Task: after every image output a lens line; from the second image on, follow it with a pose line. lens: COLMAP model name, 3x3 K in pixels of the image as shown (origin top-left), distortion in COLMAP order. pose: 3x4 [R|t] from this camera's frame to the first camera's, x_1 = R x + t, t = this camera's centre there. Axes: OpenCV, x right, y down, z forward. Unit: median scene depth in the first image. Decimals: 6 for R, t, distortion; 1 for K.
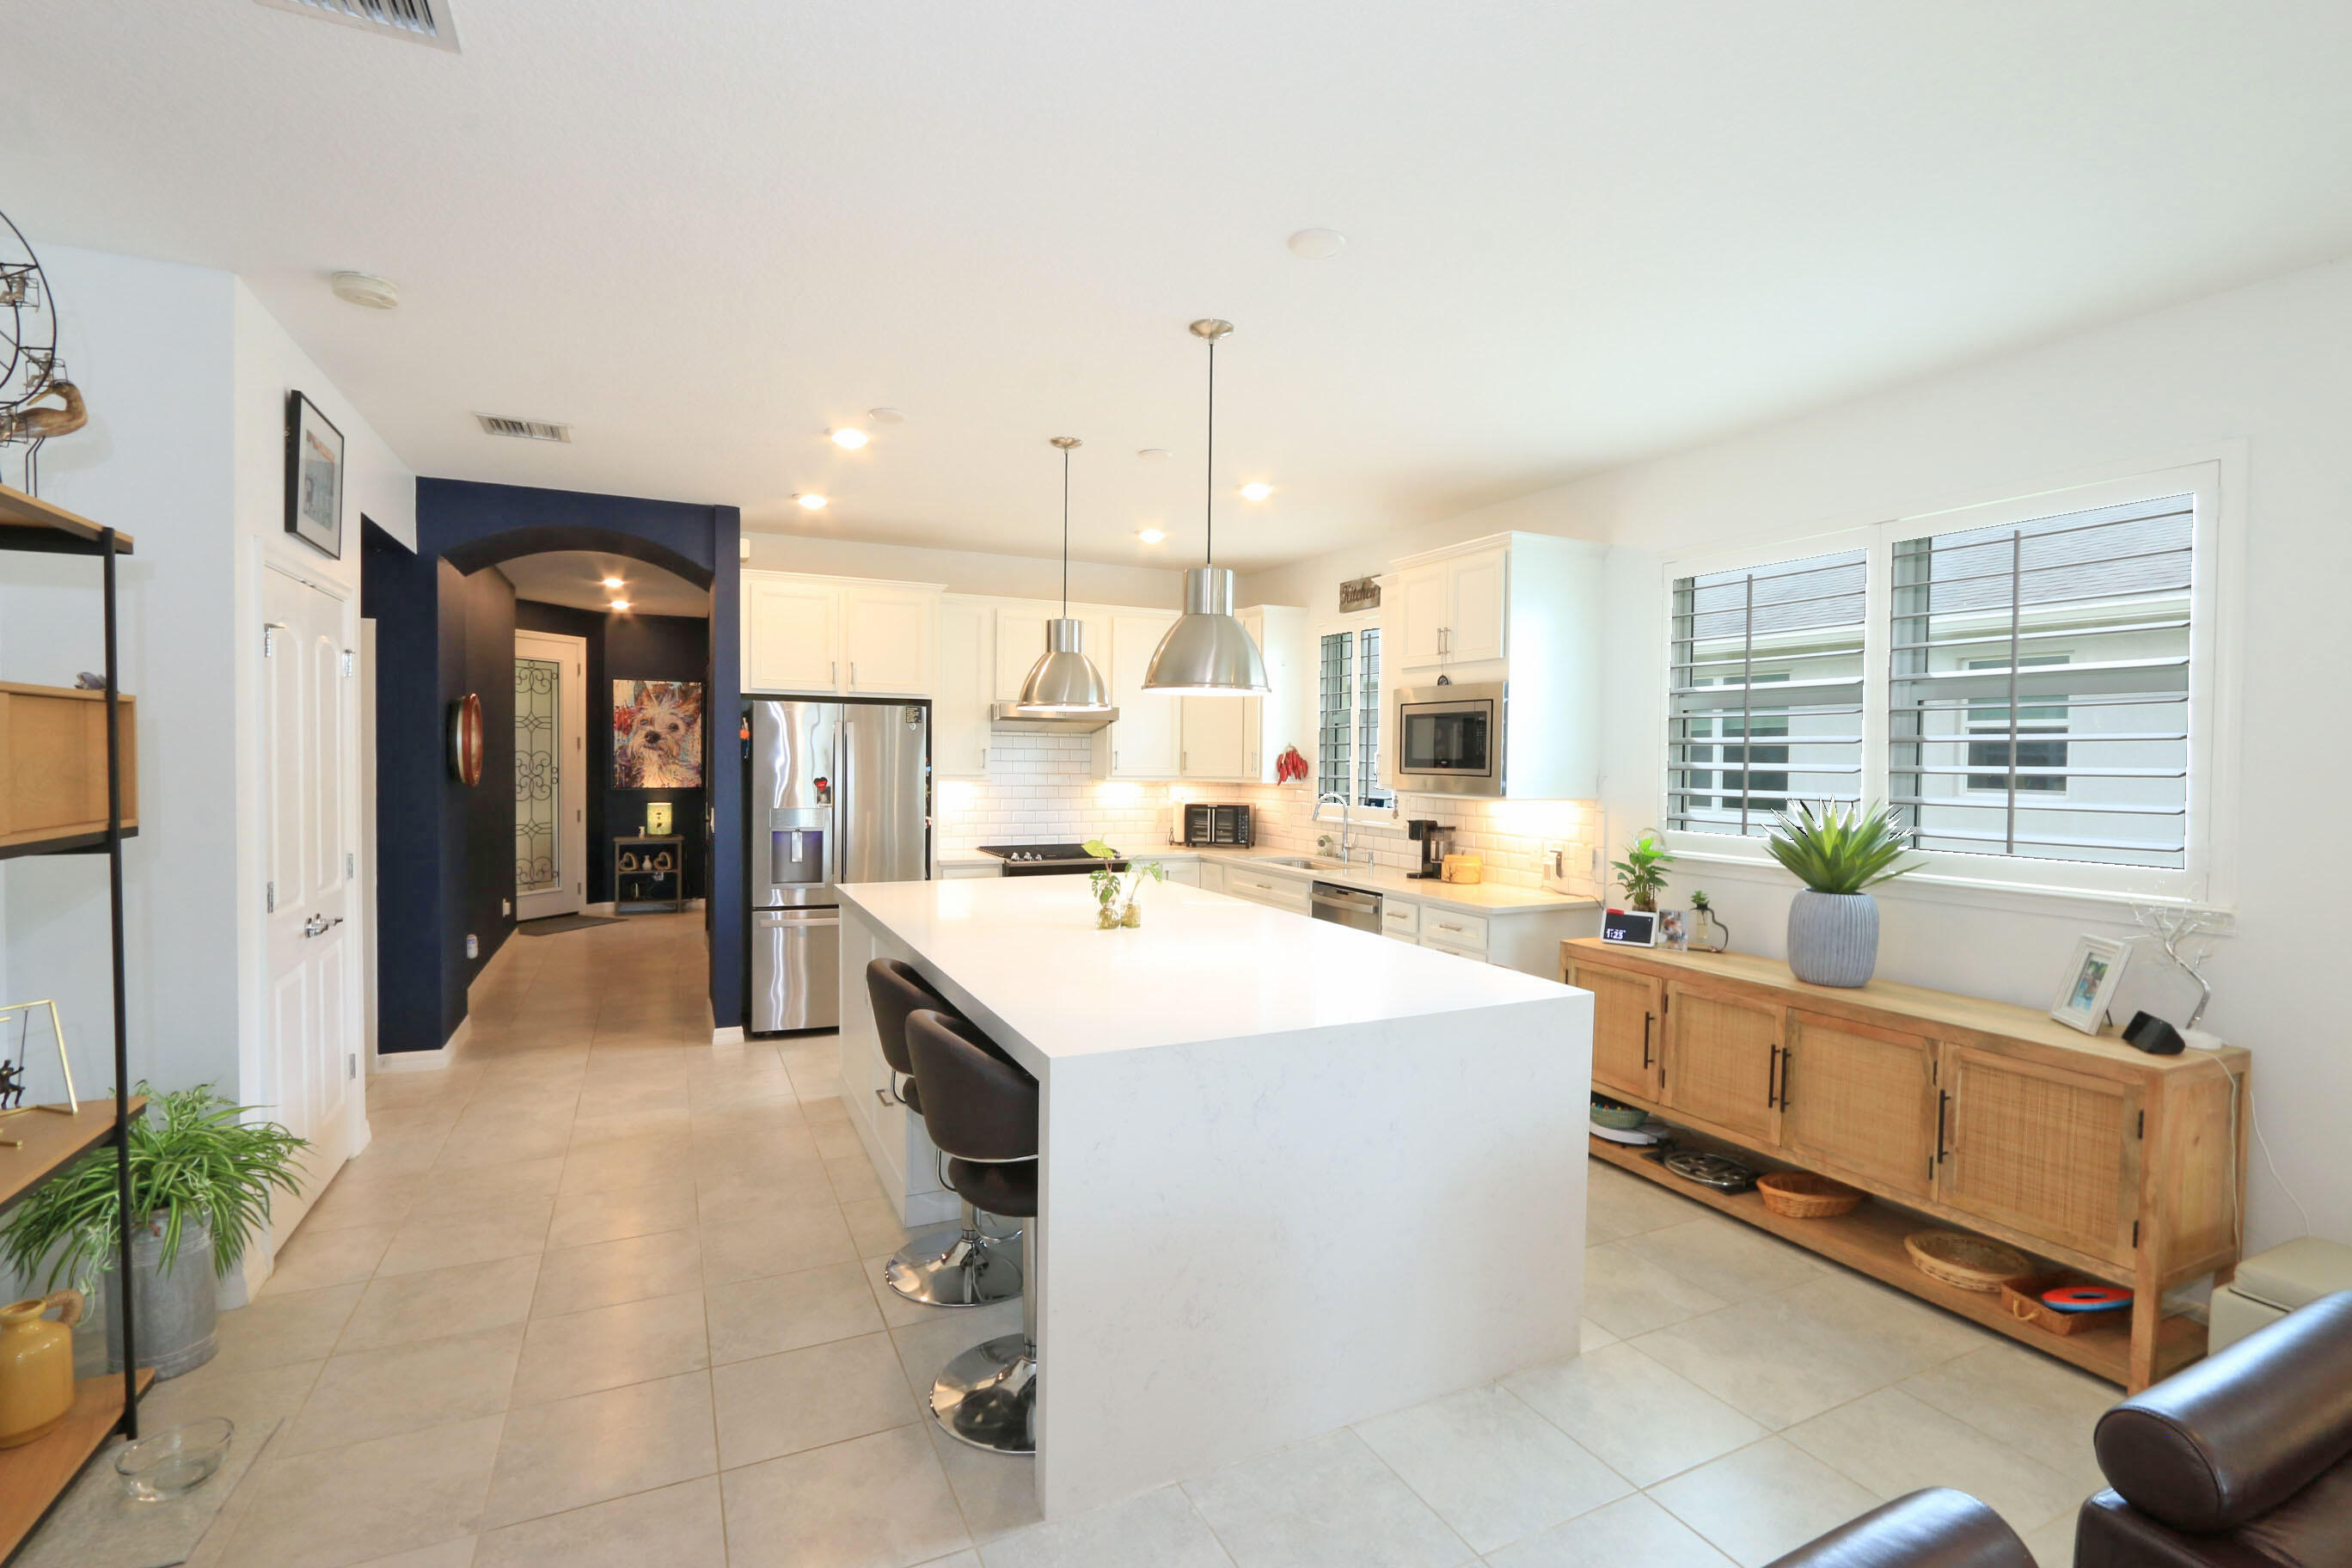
lens RADIAL K [[1078.5, 0, 1189.0], [0, 1078.5, 786.2], [0, 0, 1]] dist [-0.021202, 0.004649]
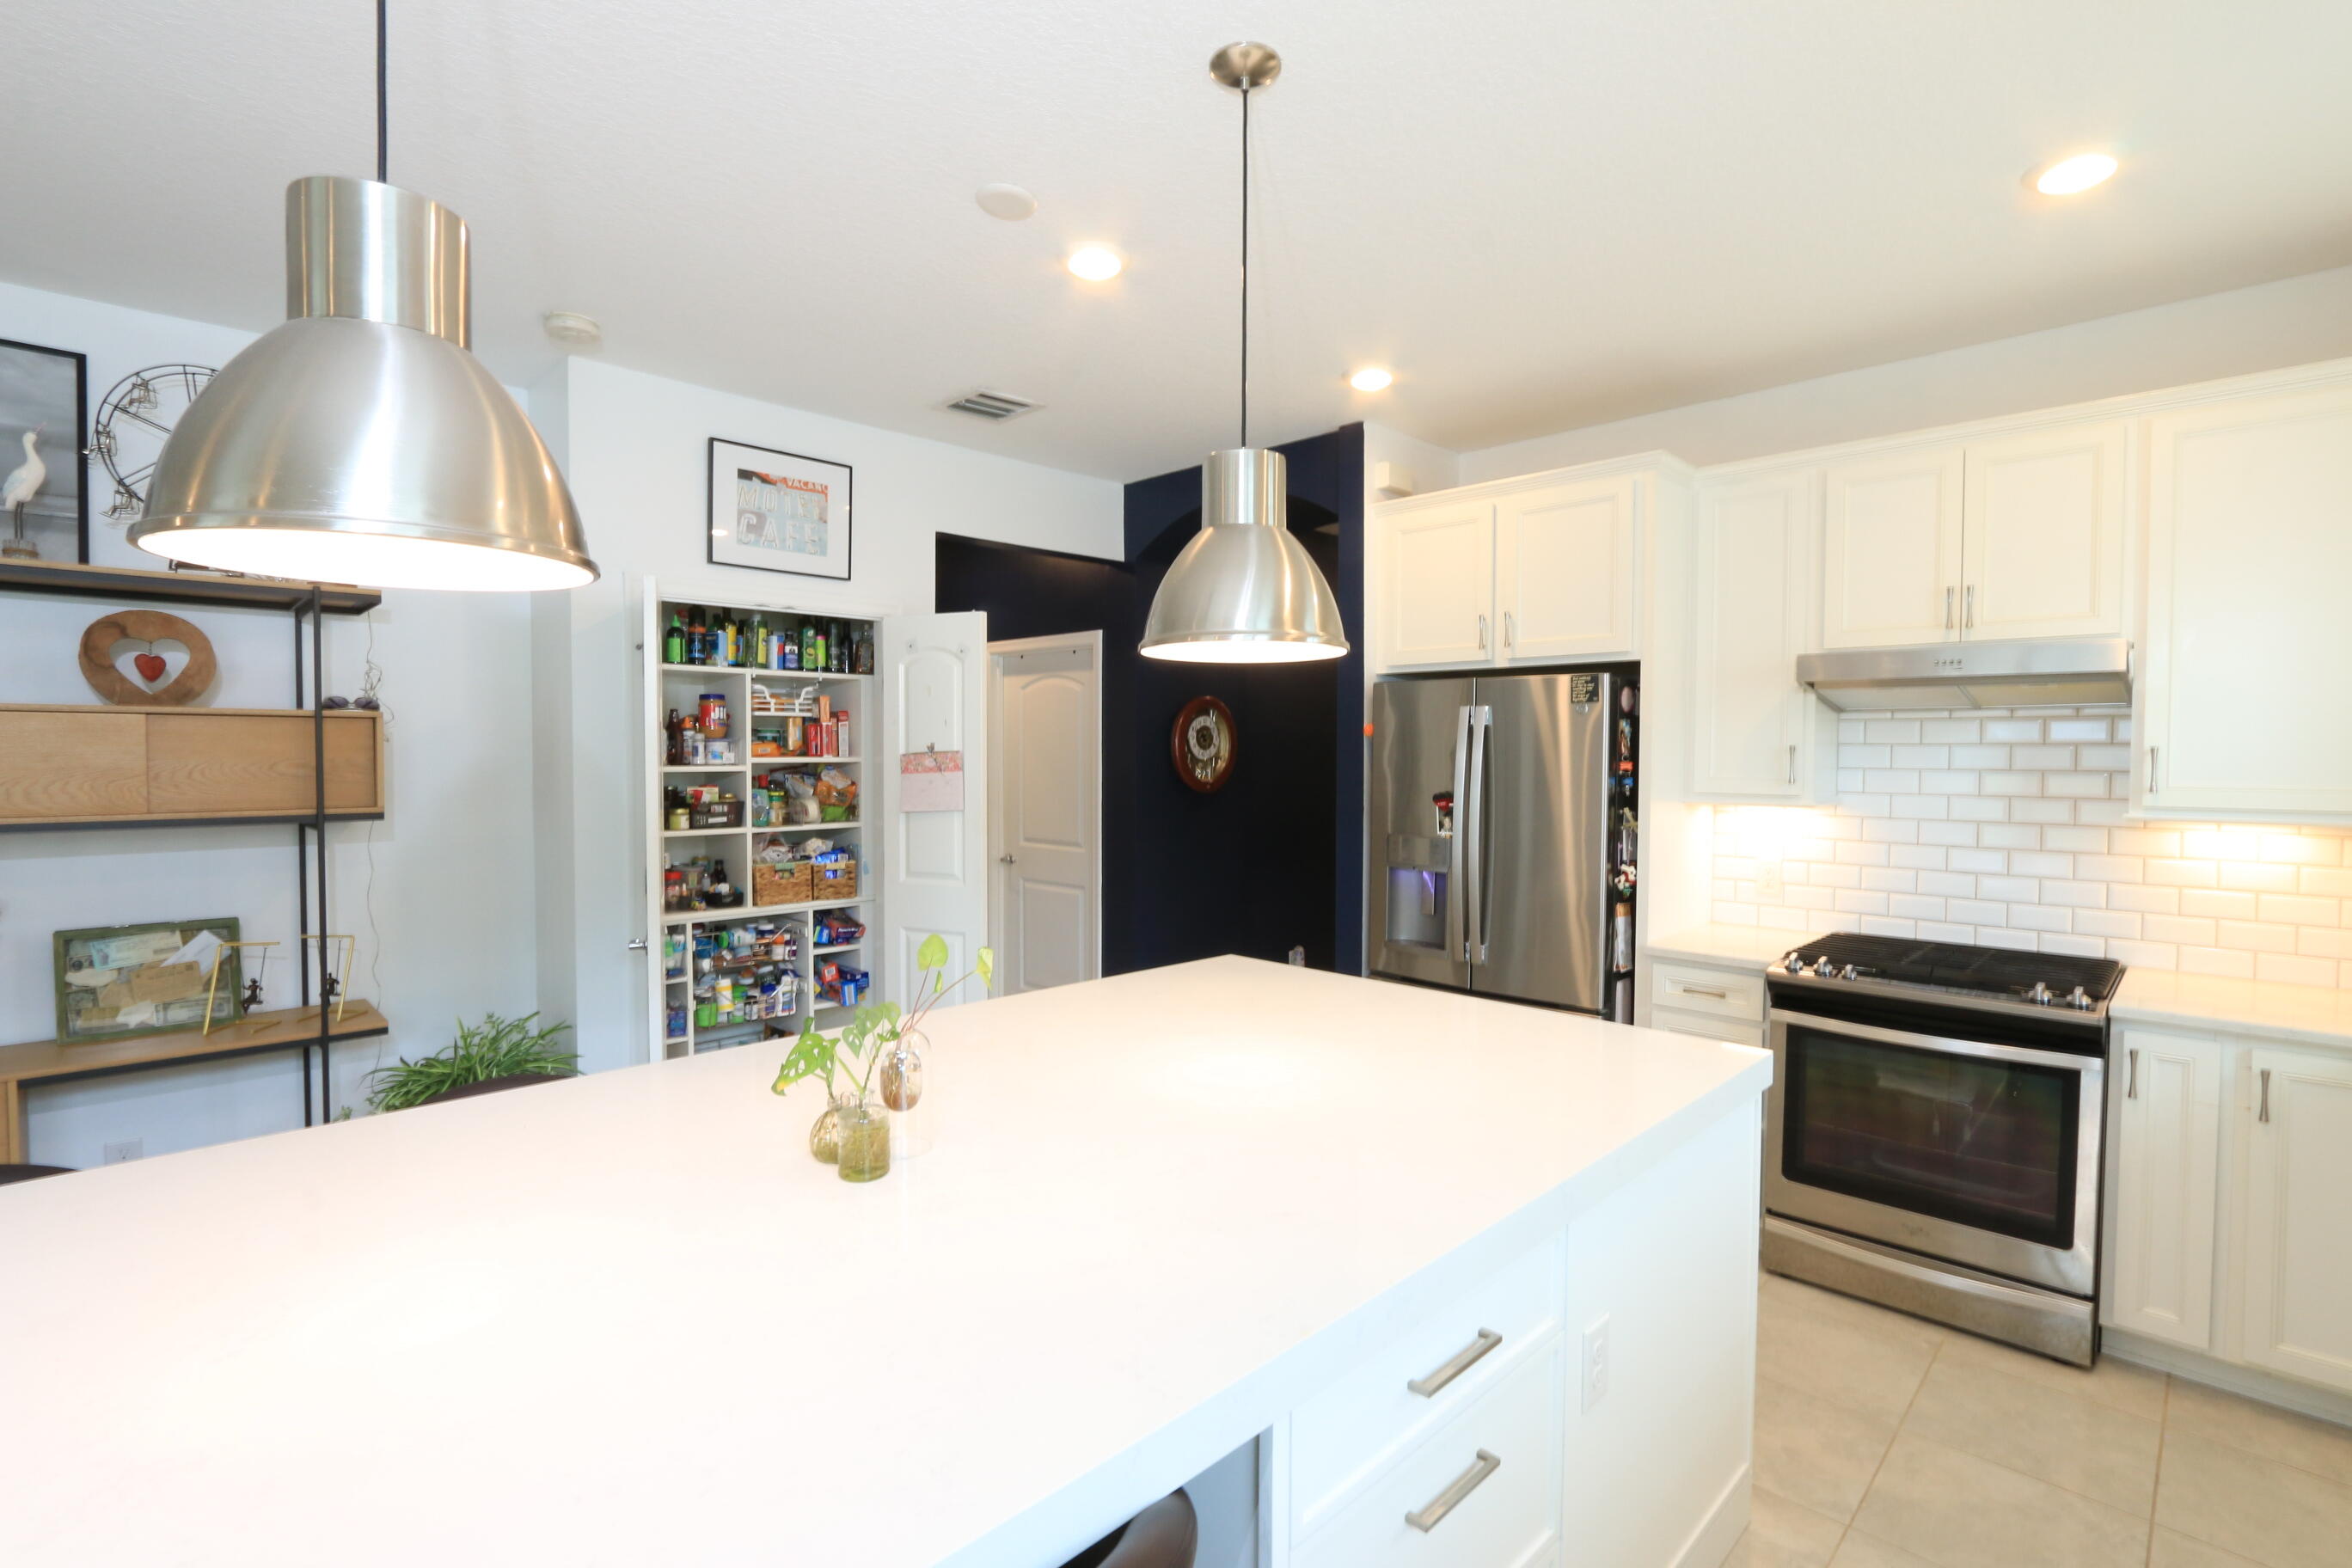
lens RADIAL K [[1078.5, 0, 1185.5], [0, 1078.5, 784.8], [0, 0, 1]] dist [-0.021202, 0.004649]
pose [[0.325933, 0.018000, -0.945222, 0.198464], [-0.027115, 0.999585, 0.009685, -0.012414], [0.945004, 0.022473, 0.326285, 0.534725]]
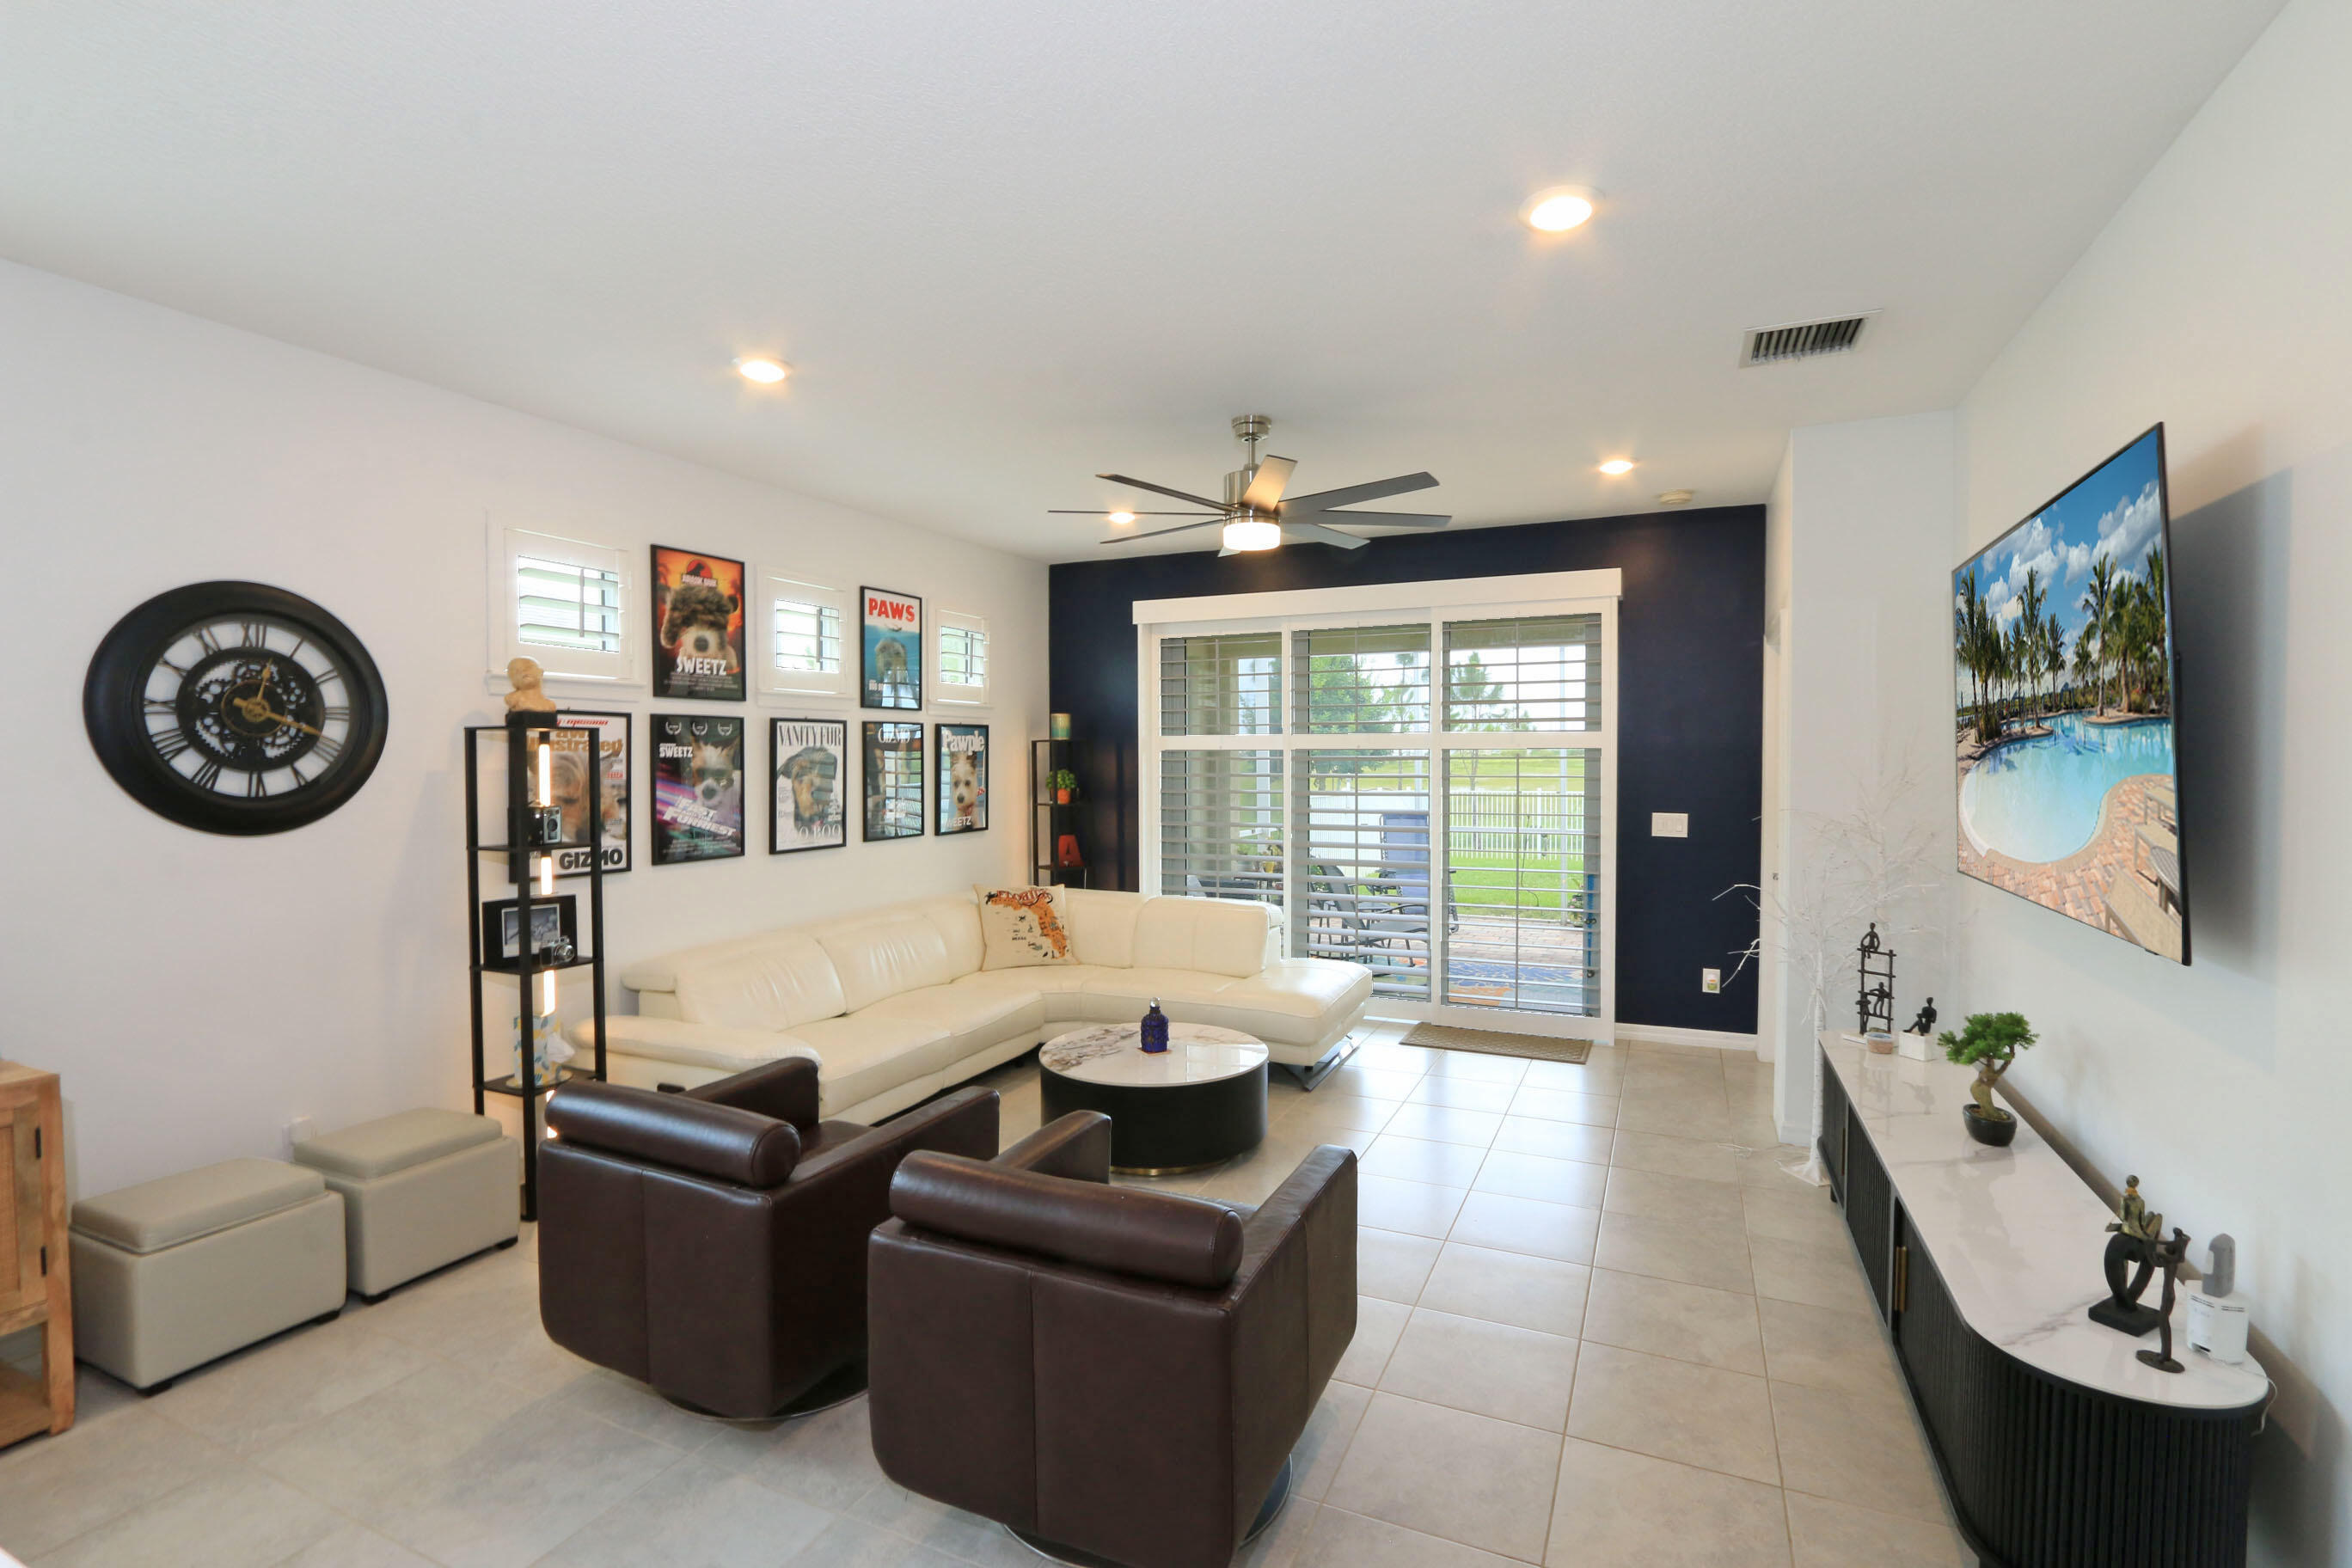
lens RADIAL K [[1078.5, 0, 1184.1], [0, 1078.5, 784.9], [0, 0, 1]] dist [-0.021202, 0.004649]
pose [[-0.631185, -0.027986, 0.775128, -0.166878], [0.020423, 0.998403, 0.052677, -0.008207], [-0.775364, 0.049079, -0.629605, 0.297860]]
